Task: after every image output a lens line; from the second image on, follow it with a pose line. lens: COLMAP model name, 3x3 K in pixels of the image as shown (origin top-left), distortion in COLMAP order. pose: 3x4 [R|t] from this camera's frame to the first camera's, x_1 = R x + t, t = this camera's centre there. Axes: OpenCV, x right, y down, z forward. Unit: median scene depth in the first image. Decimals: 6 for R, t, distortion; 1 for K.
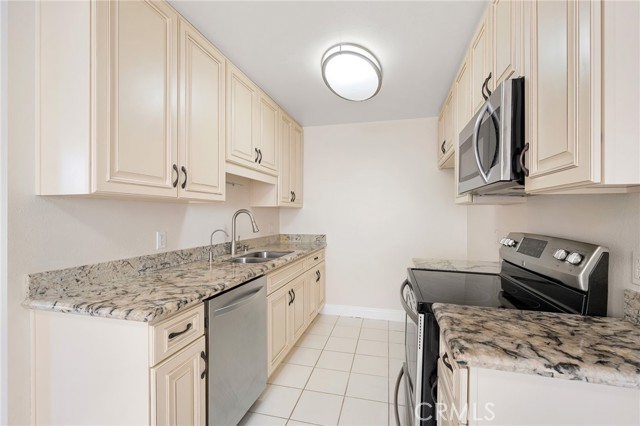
lens RADIAL K [[274.0, 0, 320.0], [0, 274.0, 213.0], [0, 0, 1]] dist [-0.001068, -0.000251]
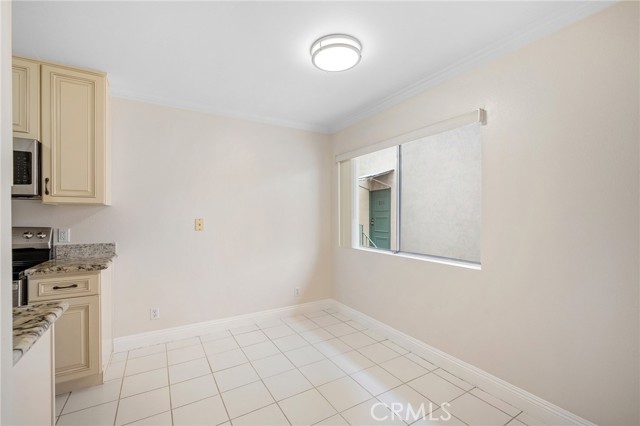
lens RADIAL K [[274.0, 0, 320.0], [0, 274.0, 213.0], [0, 0, 1]] dist [-0.001068, -0.000251]
pose [[-0.714871, 0.005906, 0.699231, -1.962898], [-0.003407, 0.999923, -0.011928, 0.015829], [-0.699248, -0.010909, -0.714796, 0.985591]]
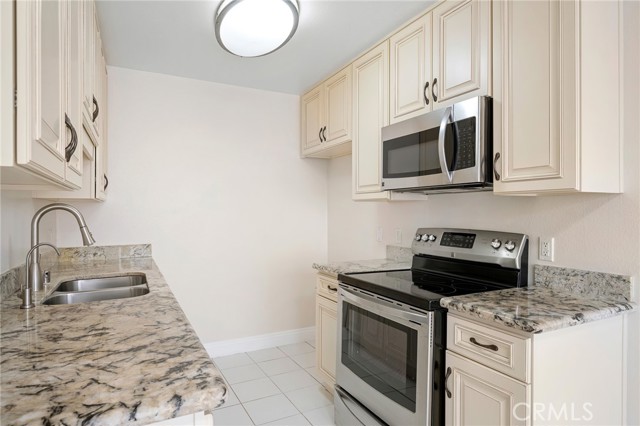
lens RADIAL K [[378.5, 0, 320.0], [0, 378.5, 213.0], [0, 0, 1]] dist [-0.001800, -0.001165]
pose [[0.741454, -0.005640, 0.670980, -0.910773], [-0.001234, 0.999952, 0.009770, -0.004171], [-0.671003, -0.008072, 0.741411, 0.268071]]
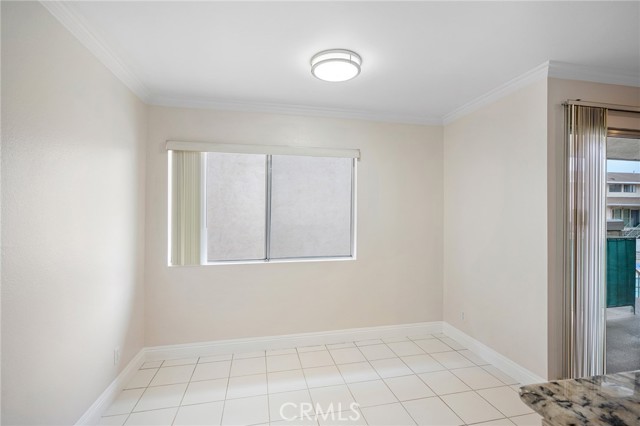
lens RADIAL K [[289.7, 0, 320.0], [0, 289.7, 213.0], [0, 0, 1]] dist [0.000946, -0.000049]
pose [[-0.893396, -0.005132, -0.449240, 0.134499], [0.001623, 0.999891, -0.014649, -0.049313], [0.449267, -0.013817, -0.893291, 1.299818]]
